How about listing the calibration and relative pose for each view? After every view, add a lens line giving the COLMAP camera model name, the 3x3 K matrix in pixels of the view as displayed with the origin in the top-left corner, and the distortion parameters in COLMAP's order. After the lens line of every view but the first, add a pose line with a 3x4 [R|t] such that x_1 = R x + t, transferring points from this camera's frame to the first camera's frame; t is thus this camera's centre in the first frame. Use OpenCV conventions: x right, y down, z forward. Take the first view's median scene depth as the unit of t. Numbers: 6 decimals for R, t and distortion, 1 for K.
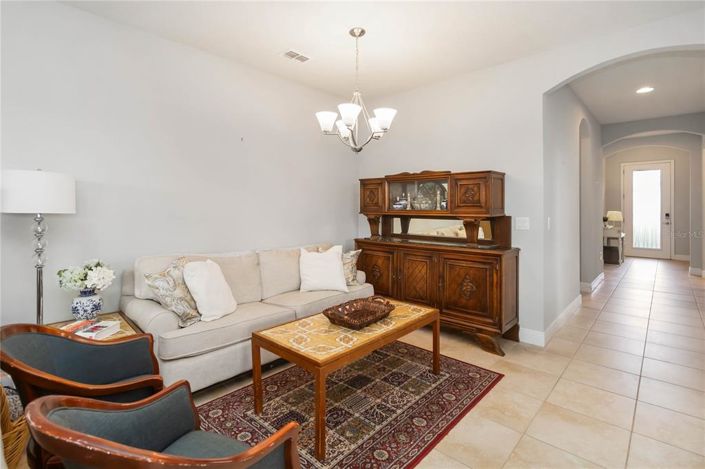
lens RADIAL K [[341.4, 0, 345.3], [0, 341.4, 204.0], [0, 0, 1]] dist [0.009235, -0.000464]
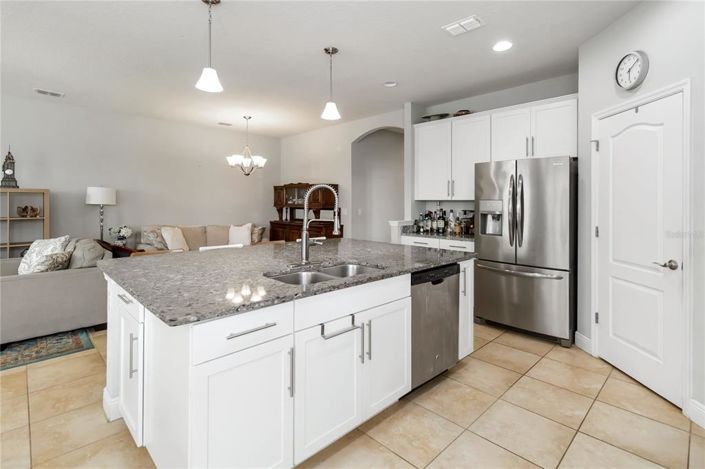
lens RADIAL K [[341.4, 0, 344.3], [0, 341.4, 200.1], [0, 0, 1]] dist [0.009235, -0.000464]
pose [[0.998150, 0.003808, -0.060672, 0.581162], [-0.003804, 0.999993, 0.000170, -0.006086], [0.060672, 0.000061, 0.998158, -0.789850]]
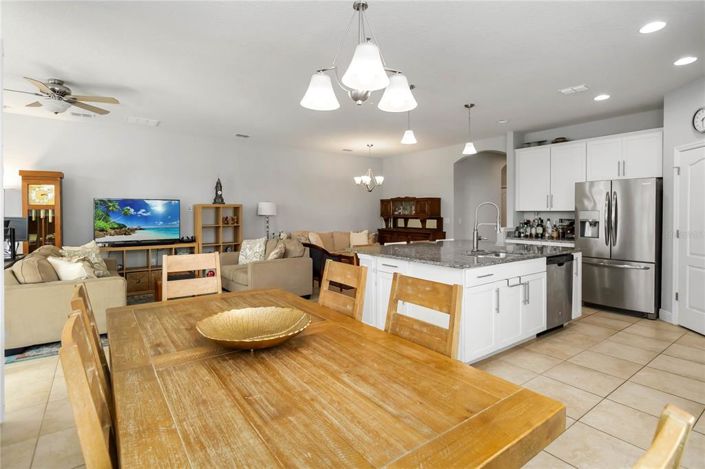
lens RADIAL K [[349.3, 0, 348.3], [0, 349.3, 216.4], [0, 0, 1]] dist [0.003062, 0.000430]
pose [[0.981083, 0.001795, -0.193580, 0.301131], [0.001659, 0.999842, 0.017679, -0.011497], [0.193581, -0.017666, 0.980925, -1.263251]]
